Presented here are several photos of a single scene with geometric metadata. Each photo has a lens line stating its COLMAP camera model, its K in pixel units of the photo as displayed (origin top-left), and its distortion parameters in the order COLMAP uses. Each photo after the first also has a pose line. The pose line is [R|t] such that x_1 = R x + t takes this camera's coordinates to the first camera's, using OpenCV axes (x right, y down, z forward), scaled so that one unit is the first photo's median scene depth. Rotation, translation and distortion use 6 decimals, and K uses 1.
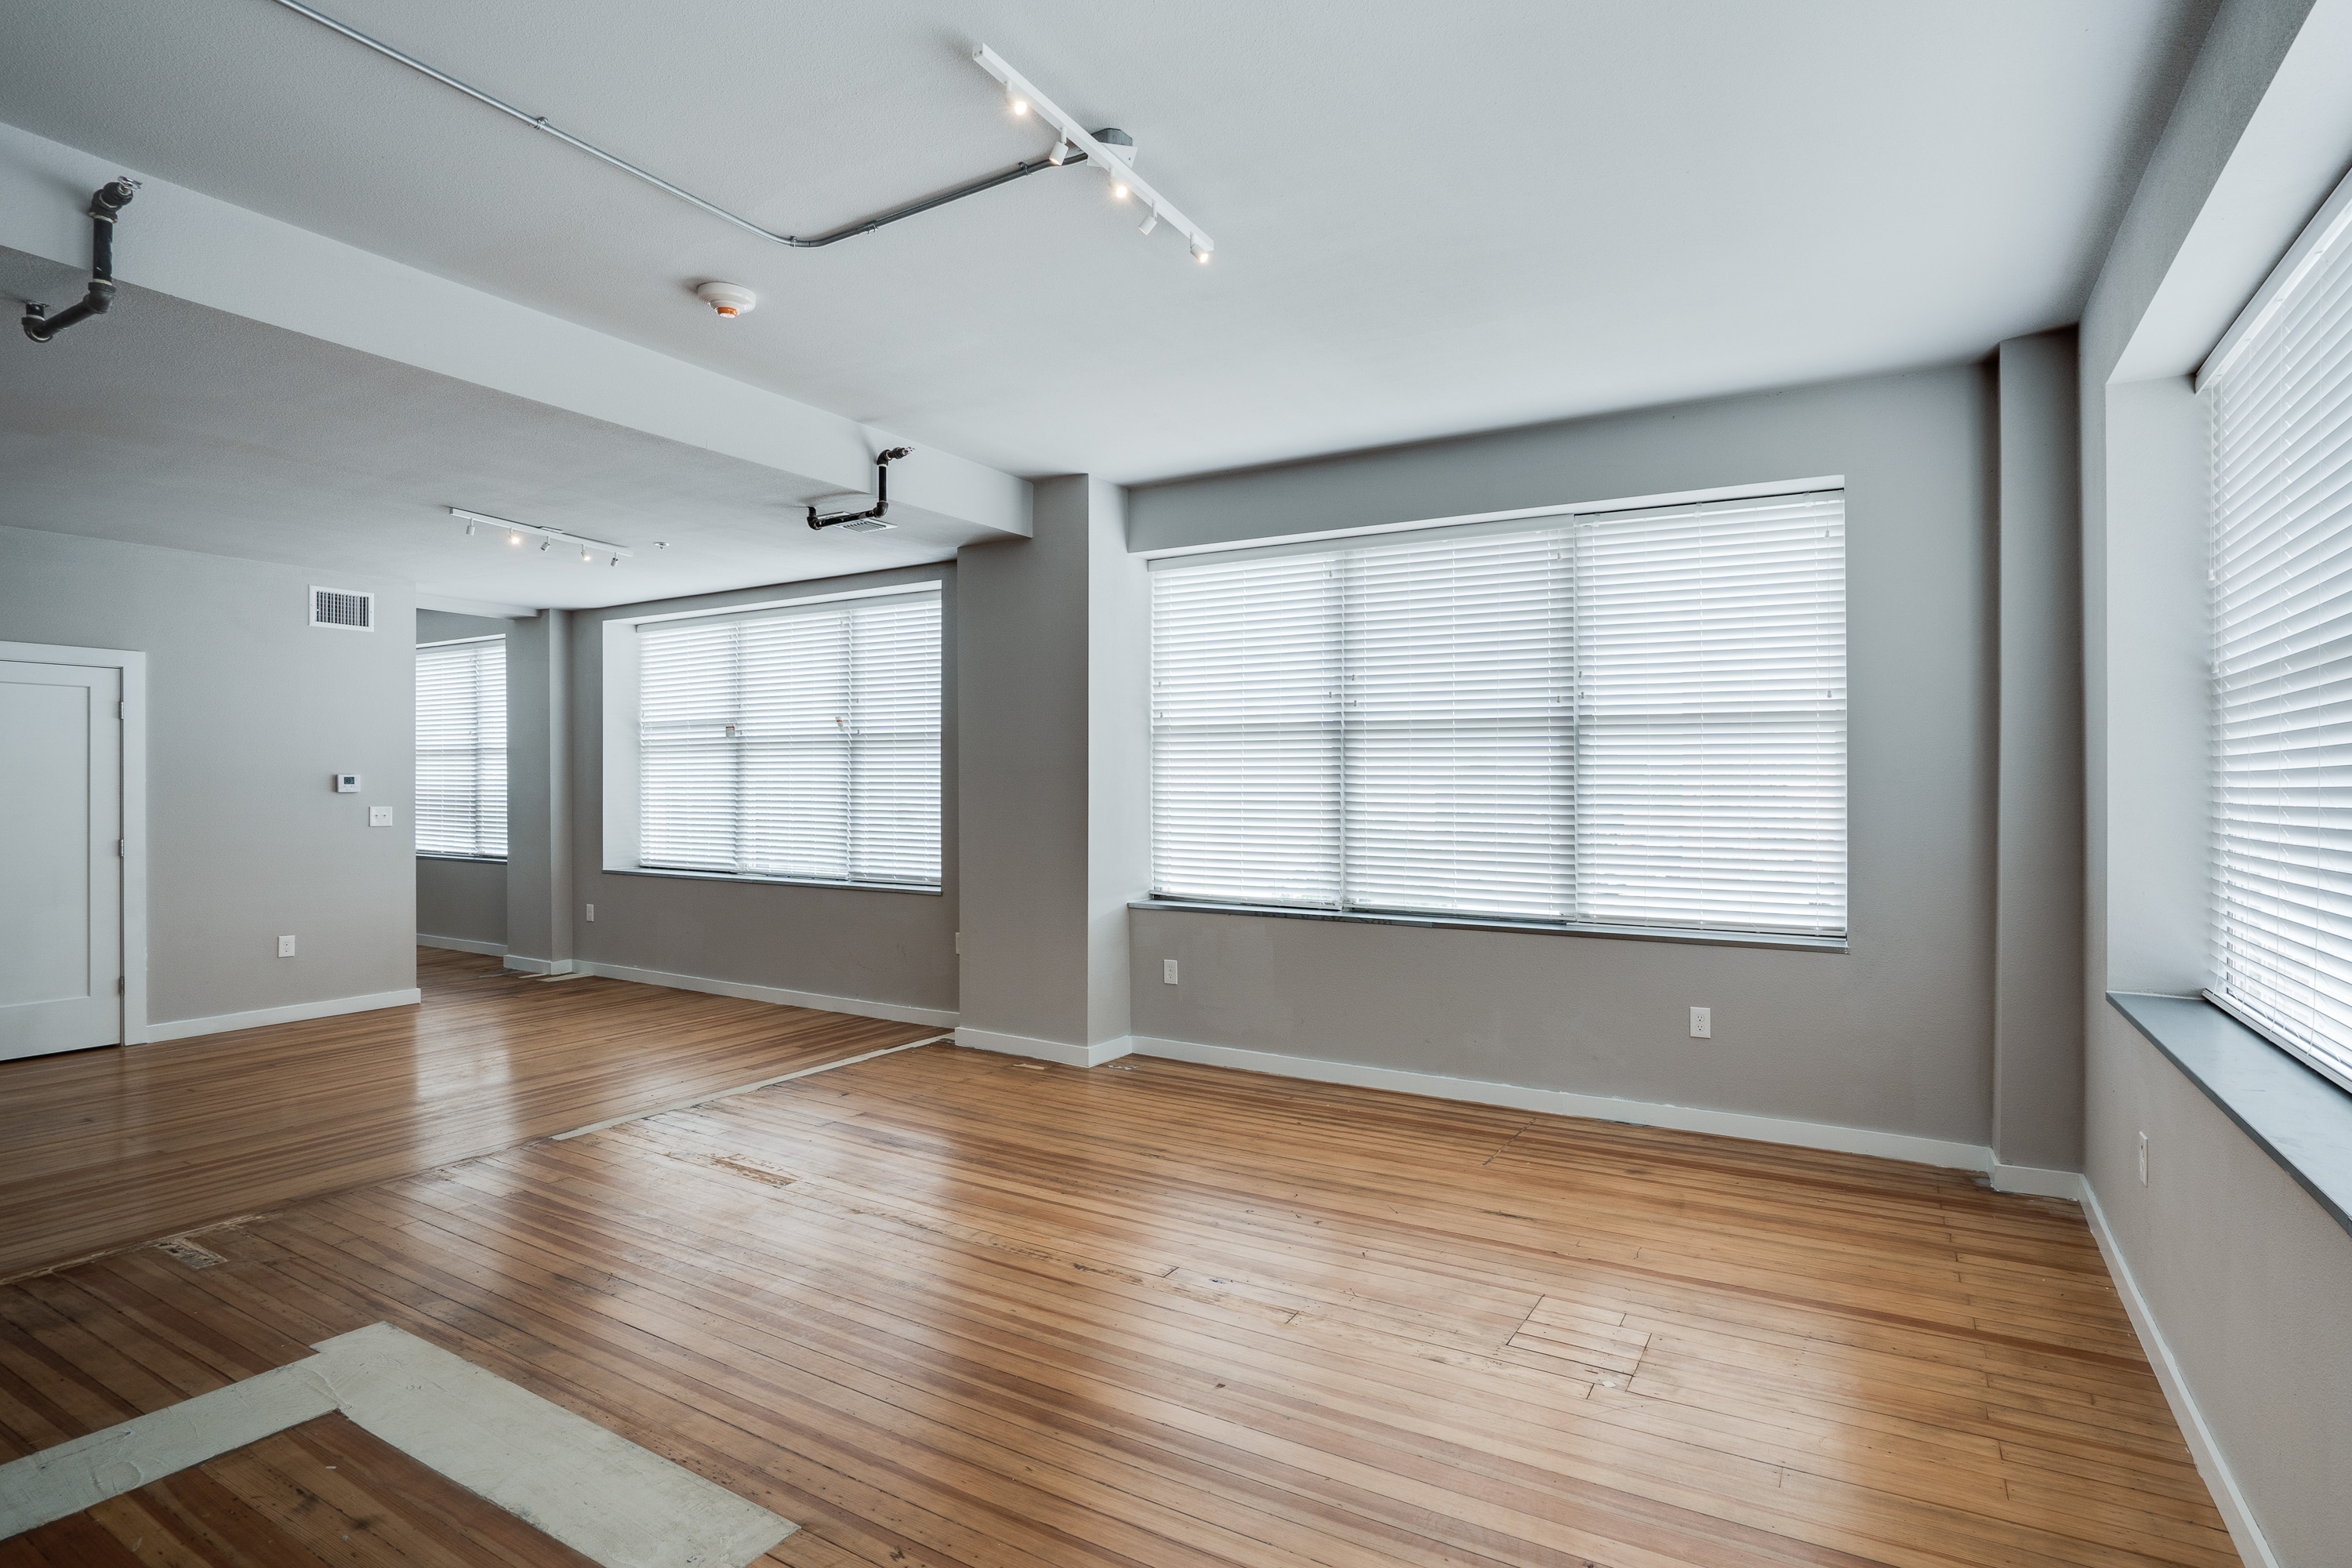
lens RADIAL K [[1167.8, 0, 1206.0], [0, 1167.8, 787.4], [0, 0, 1]] dist [-0.002655, 0.004694]
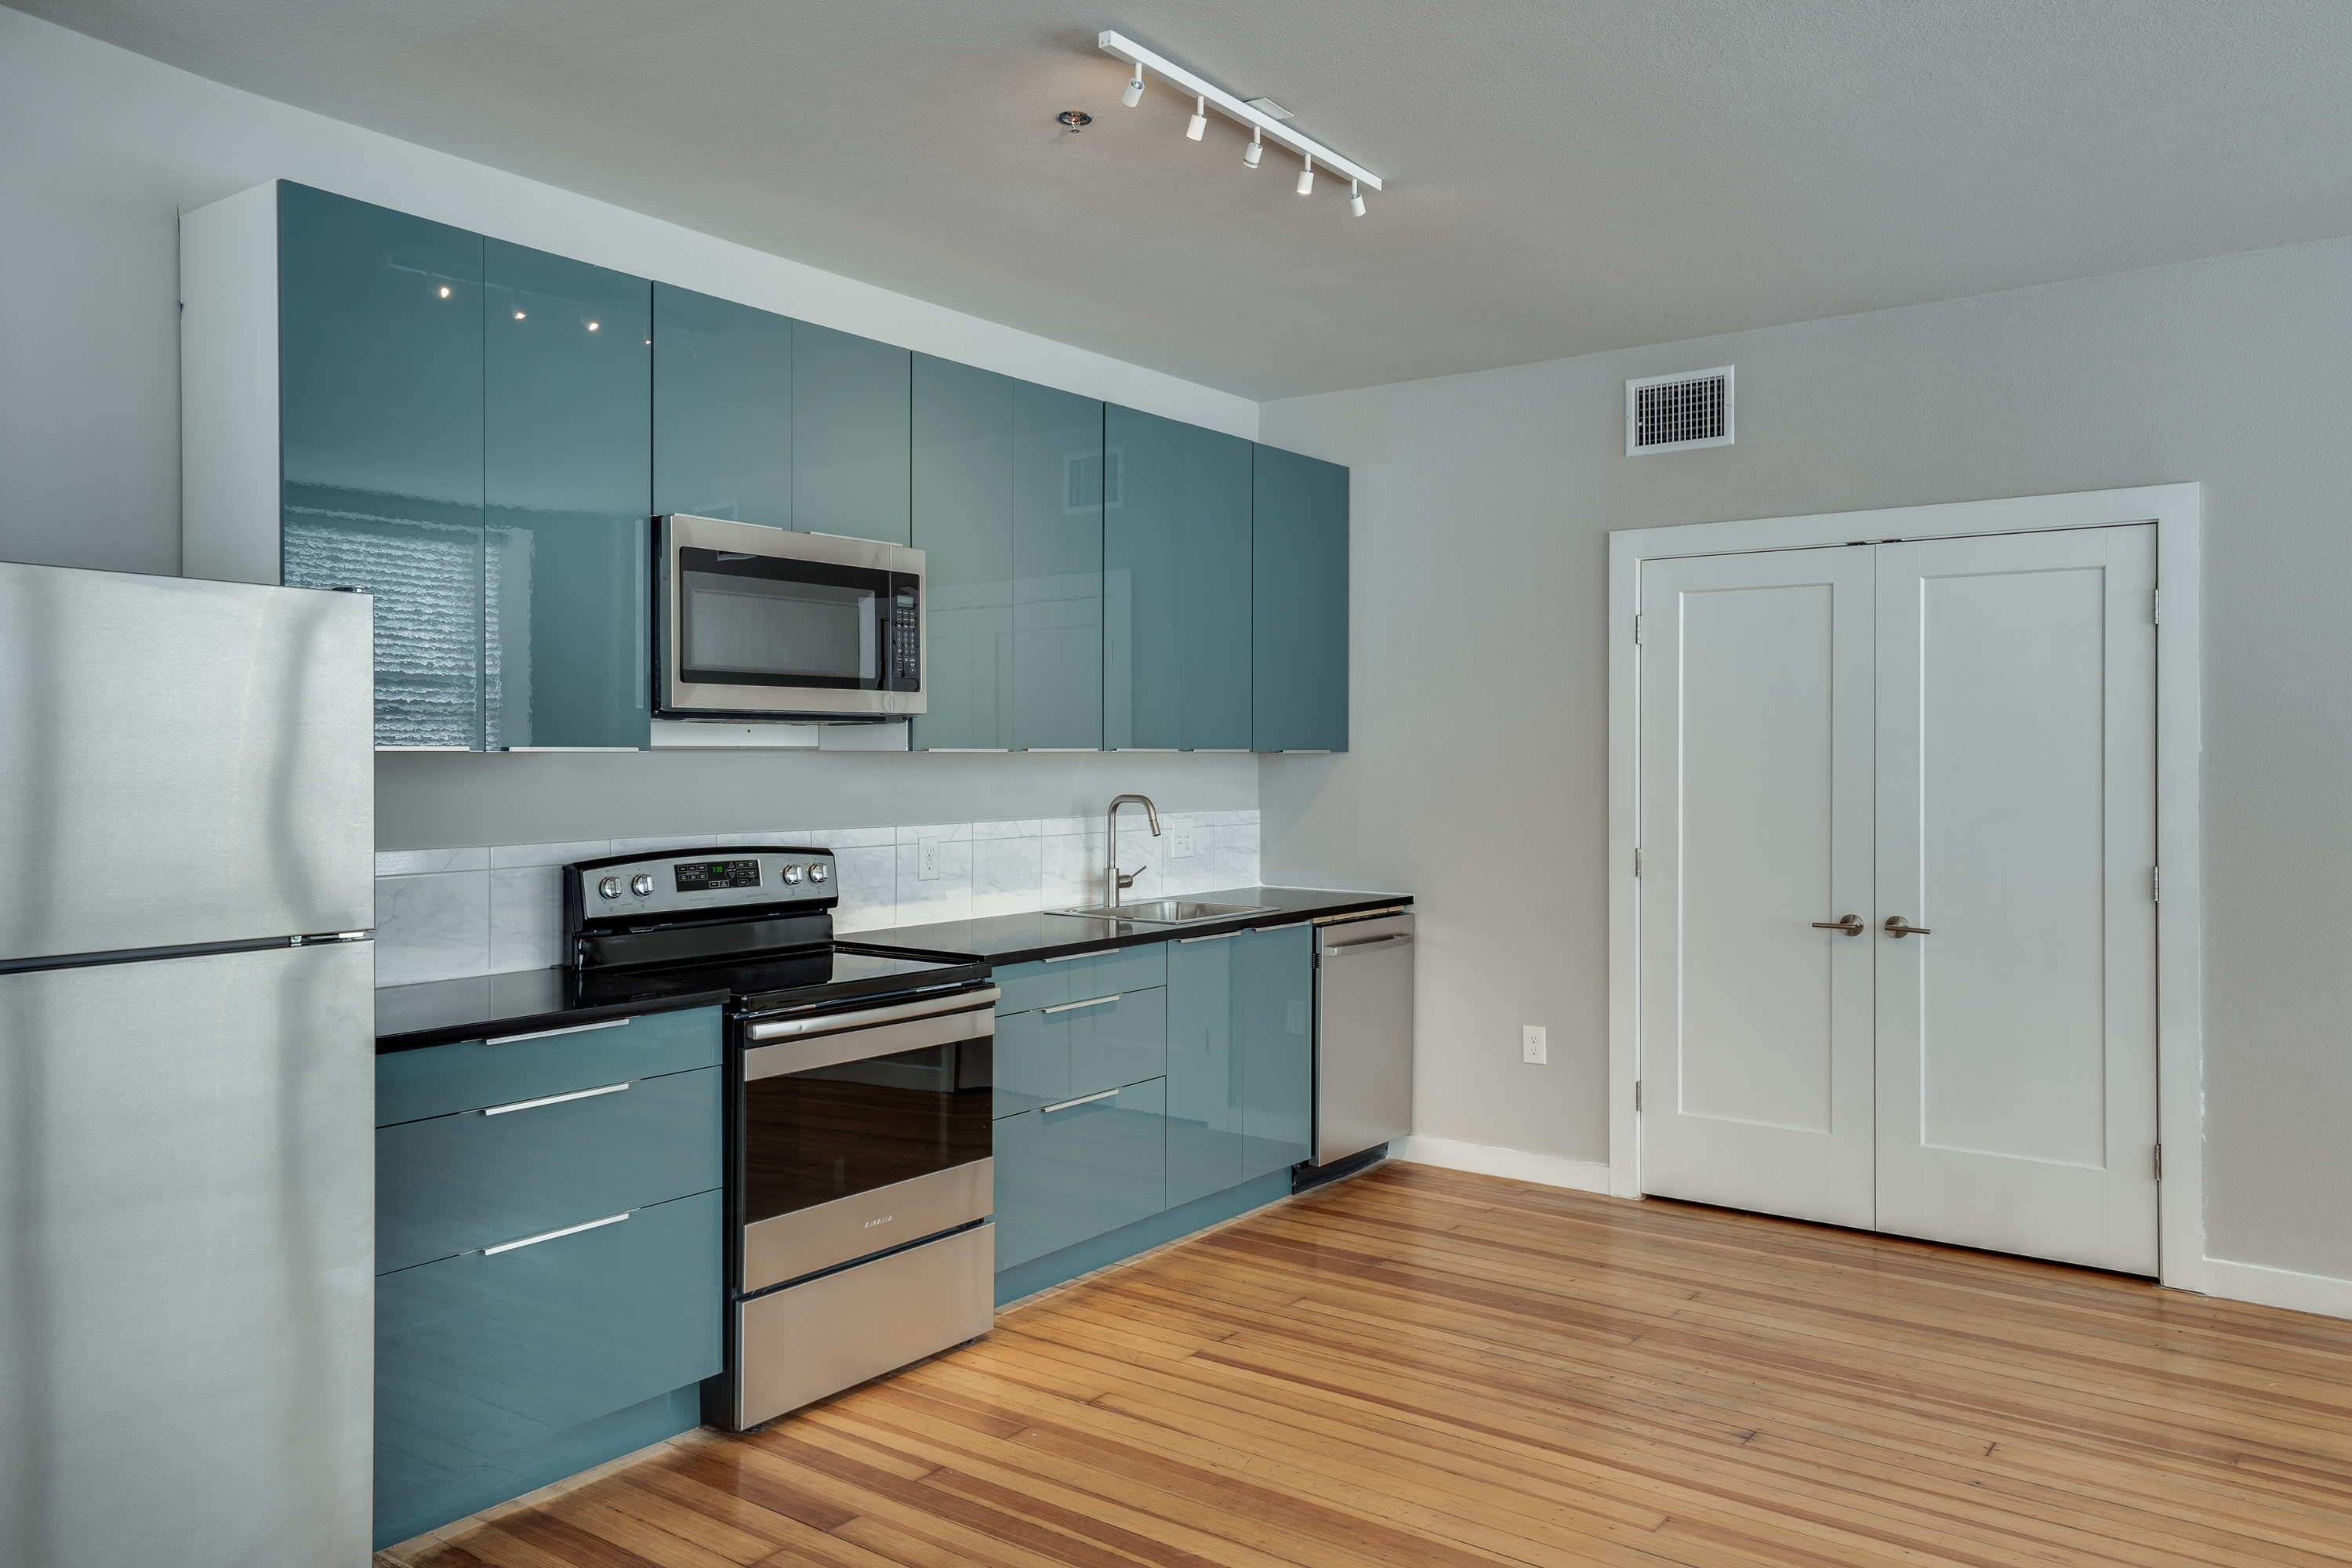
lens RADIAL K [[1675.0, 0, 1204.6], [0, 1675.0, 757.7], [0, 0, 1]] dist [0.014009, -0.000941]
pose [[-0.080736, -0.003289, -0.996730, -0.188735], [-0.001941, 0.999993, -0.003142, 0.001300], [0.996734, 0.001681, -0.080741, 0.678242]]
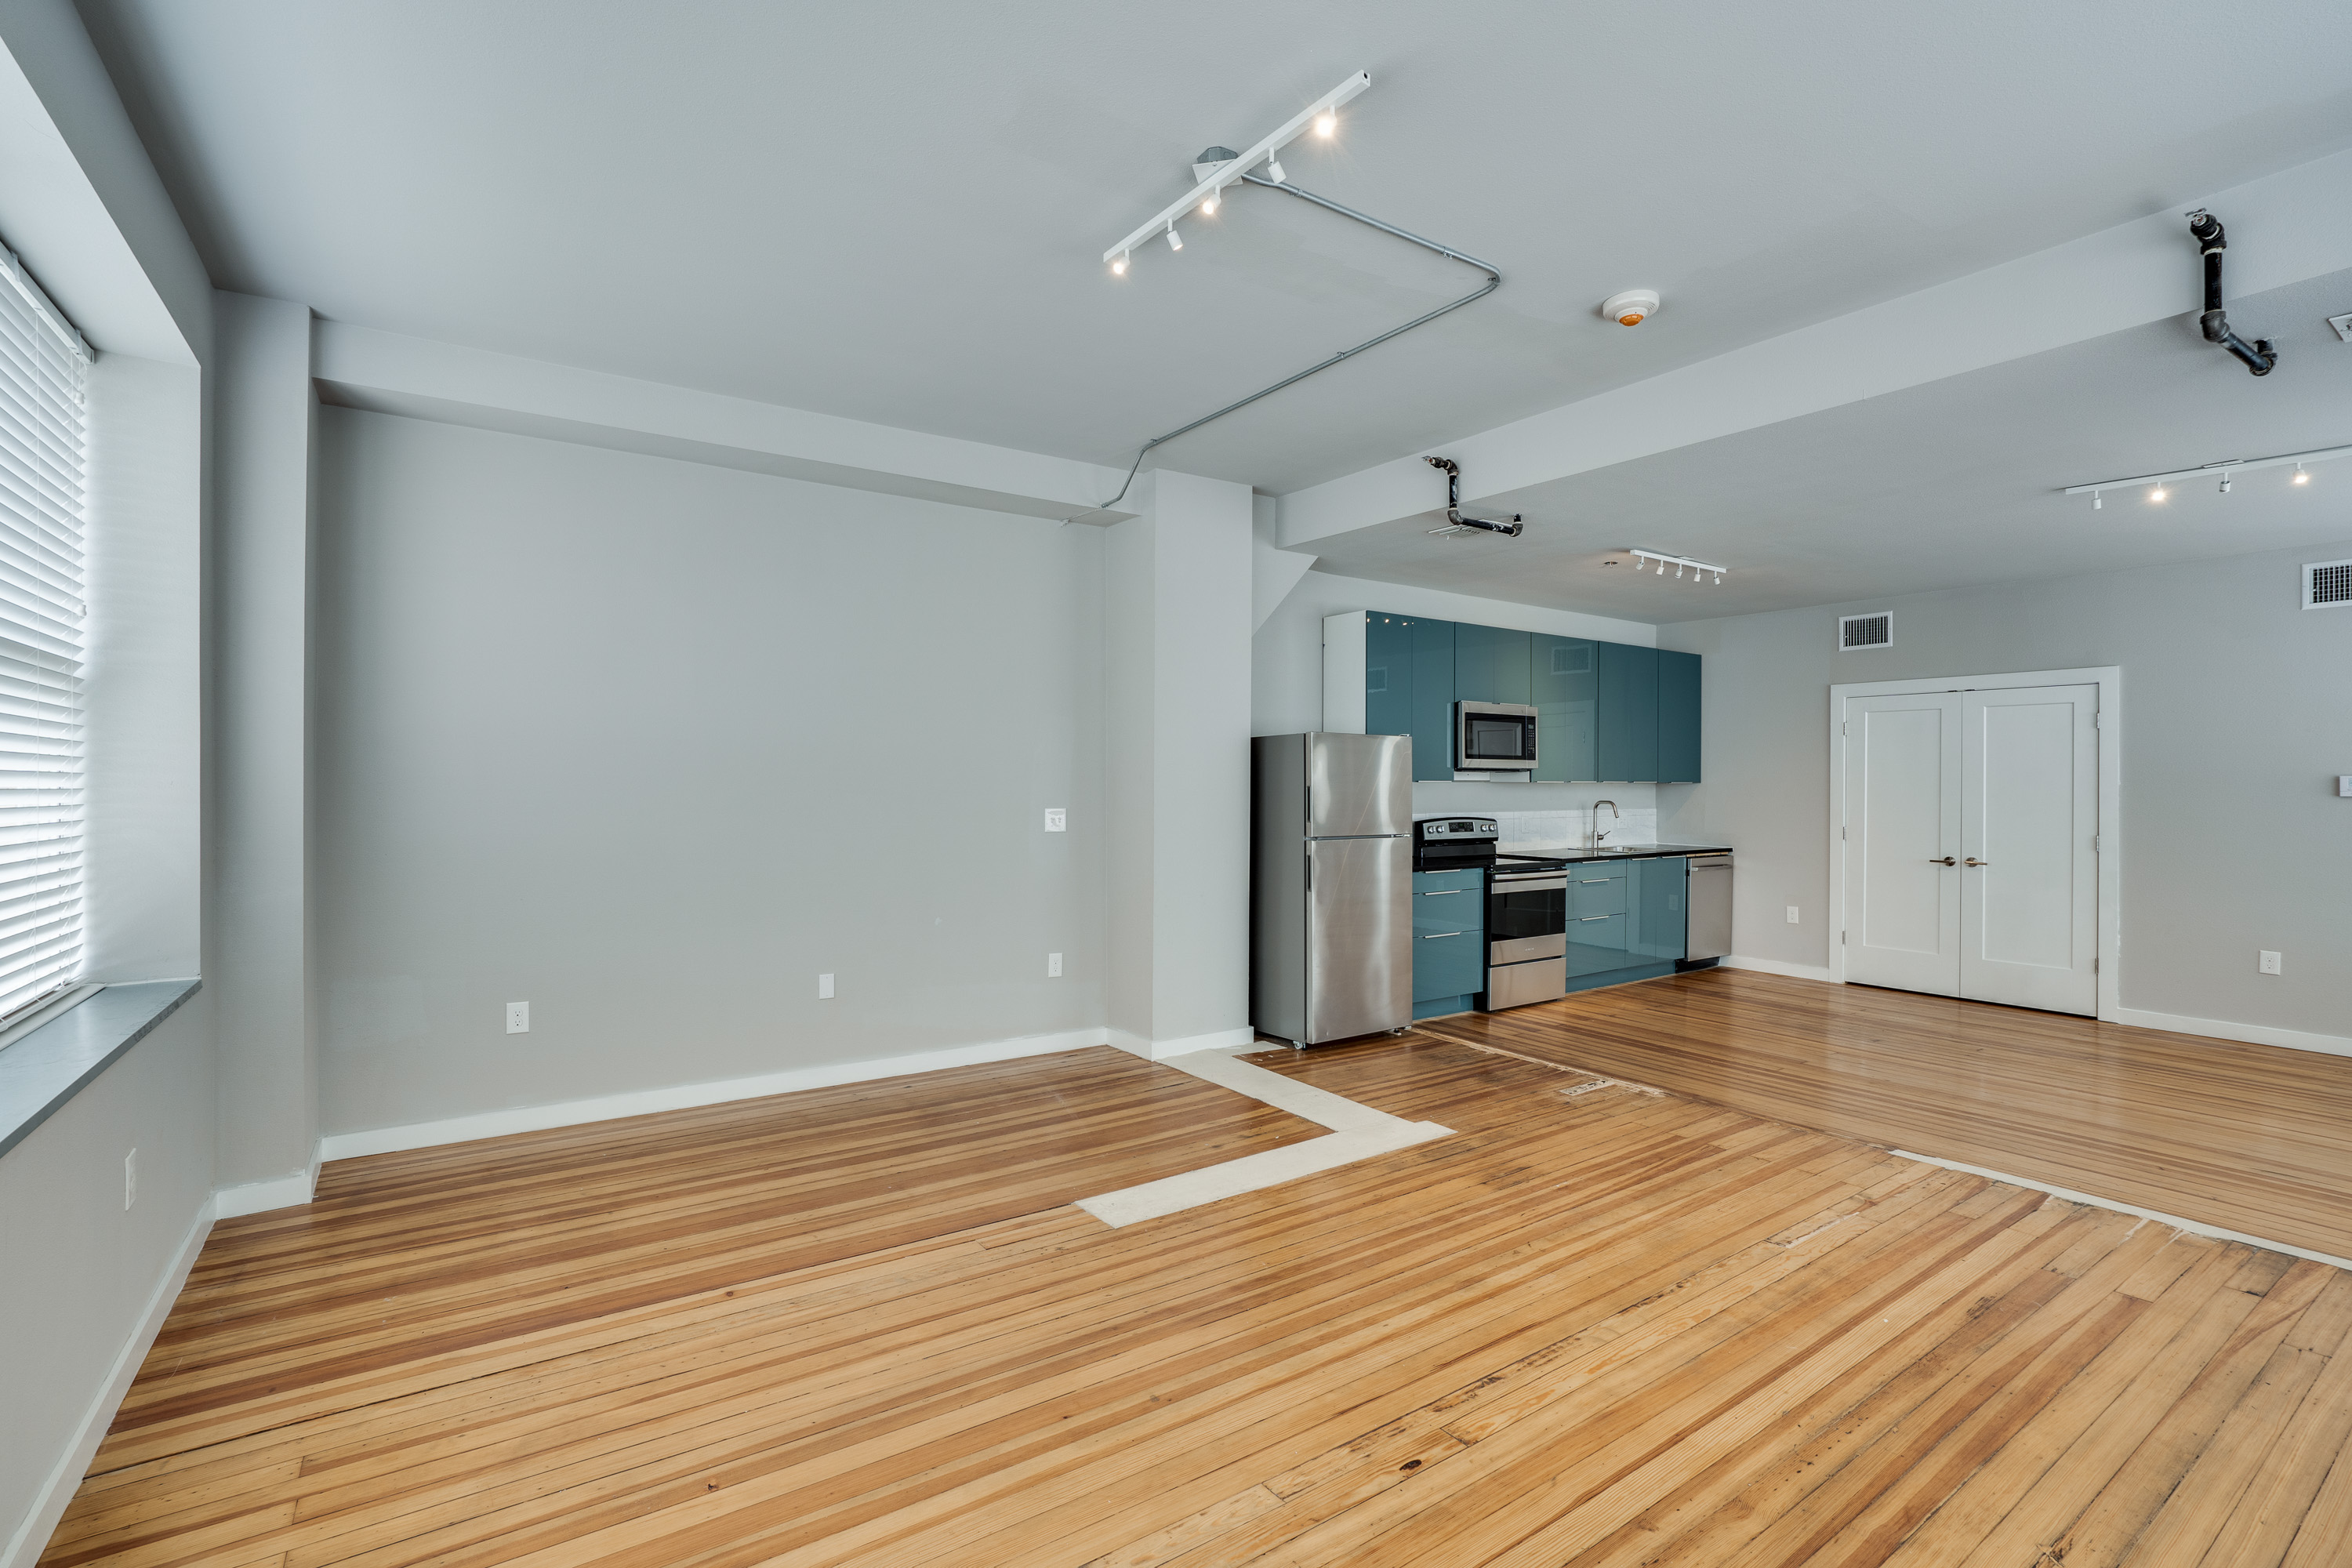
lens RADIAL K [[1080.6, 0, 1185.9], [0, 1080.6, 782.4], [0, 0, 1]] dist [-0.028260, 0.012071]
pose [[-0.401329, -0.004916, -0.915921, 0.373905], [-0.007148, 0.999972, -0.002235, 0.002101], [0.915906, 0.005649, -0.401353, 0.630316]]
